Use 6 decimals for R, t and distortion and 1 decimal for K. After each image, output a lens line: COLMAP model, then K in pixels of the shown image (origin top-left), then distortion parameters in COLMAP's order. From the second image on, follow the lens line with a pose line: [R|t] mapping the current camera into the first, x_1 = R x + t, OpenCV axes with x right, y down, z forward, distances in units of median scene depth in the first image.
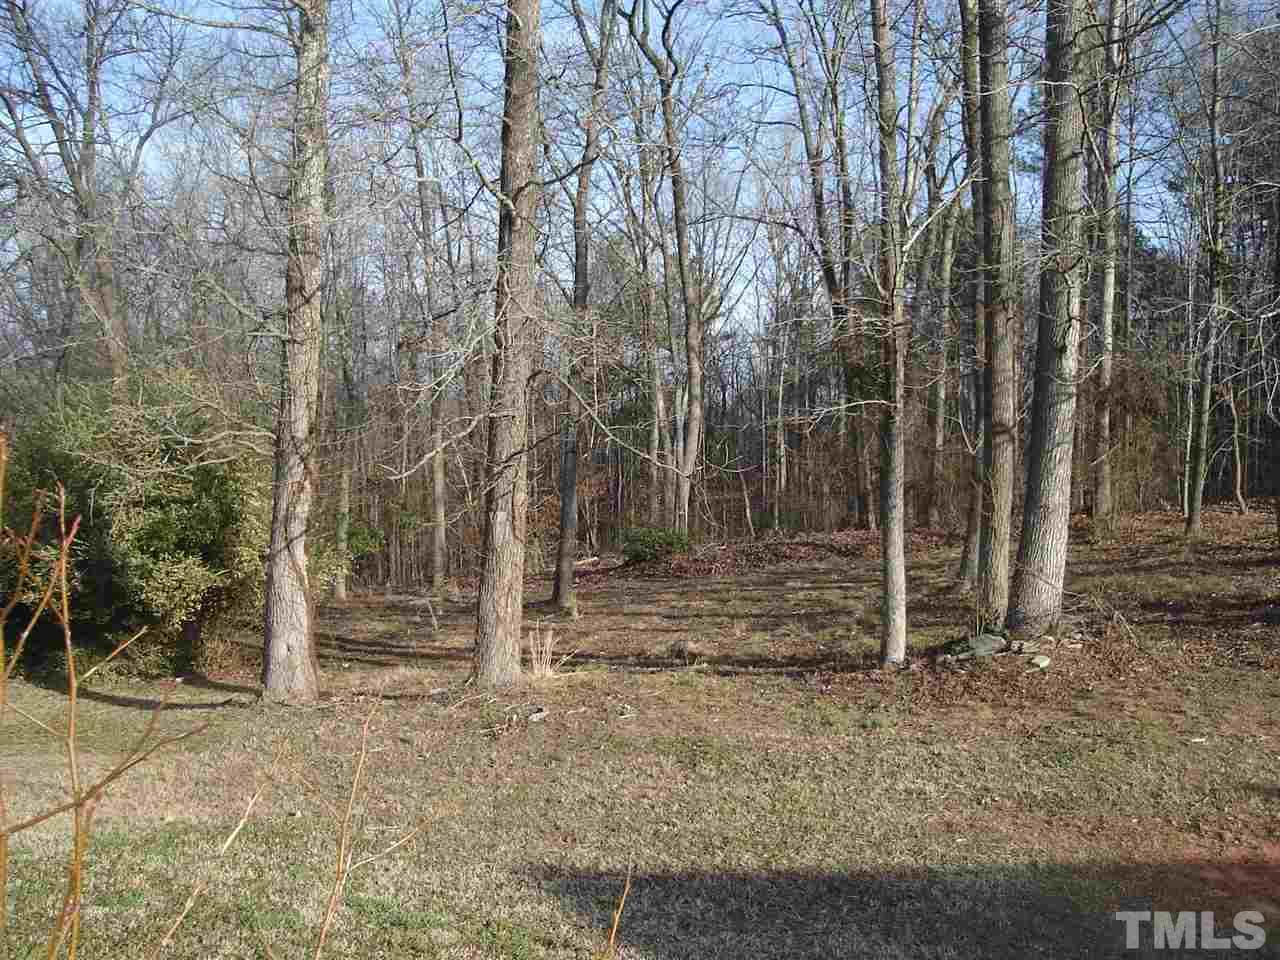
lens RADIAL K [[1241.4, 0, 643.1], [0, 1241.4, 501.7], [0, 0, 1]] dist [-0.171510, 0.106108]
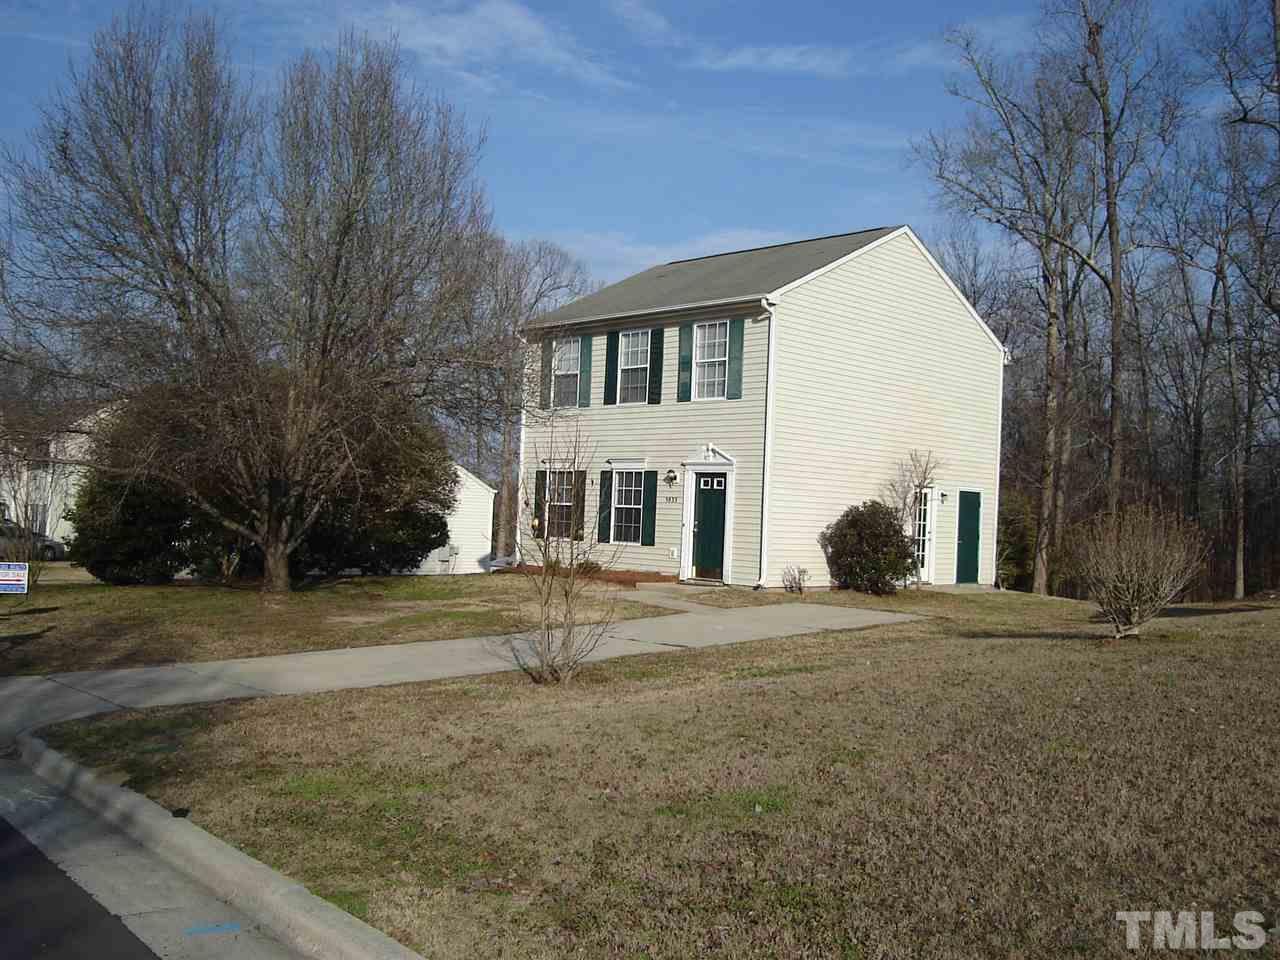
lens RADIAL K [[1241.4, 0, 643.1], [0, 1241.4, 501.7], [0, 0, 1]] dist [-0.171510, 0.106108]
pose [[0.794236, 0.011426, -0.607501, 0.403480], [-0.058826, 0.996572, -0.058164, 0.075098], [0.604755, 0.081932, 0.792186, -1.063048]]
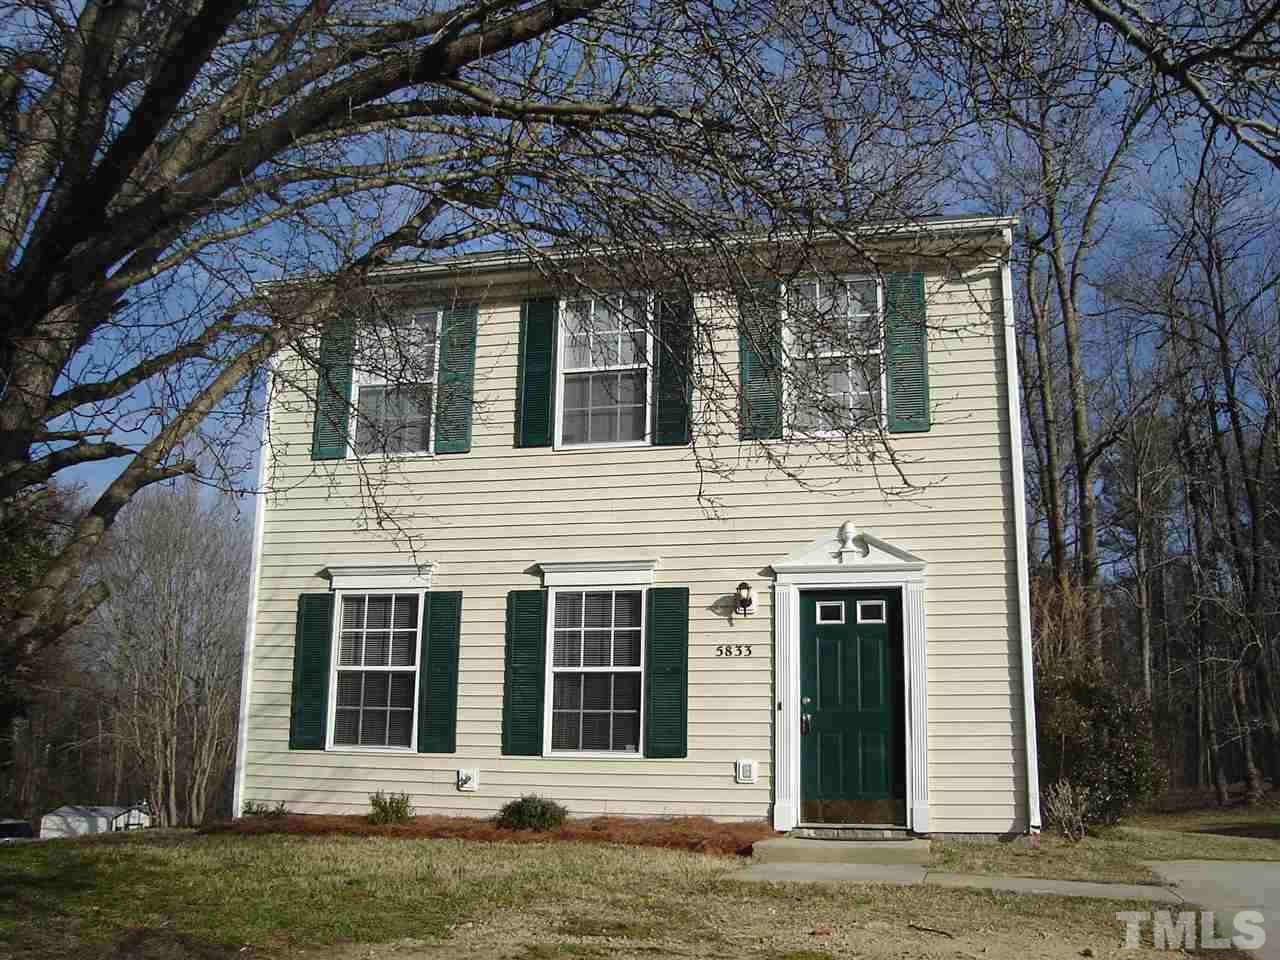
lens RADIAL K [[1241.4, 0, 643.1], [0, 1241.4, 501.7], [0, 0, 1]] dist [-0.171510, 0.106108]
pose [[0.996955, -0.013794, -0.076753, -0.172404], [-0.007401, 0.963051, -0.269216, 0.082415], [0.077631, 0.268964, 0.960016, -0.710108]]
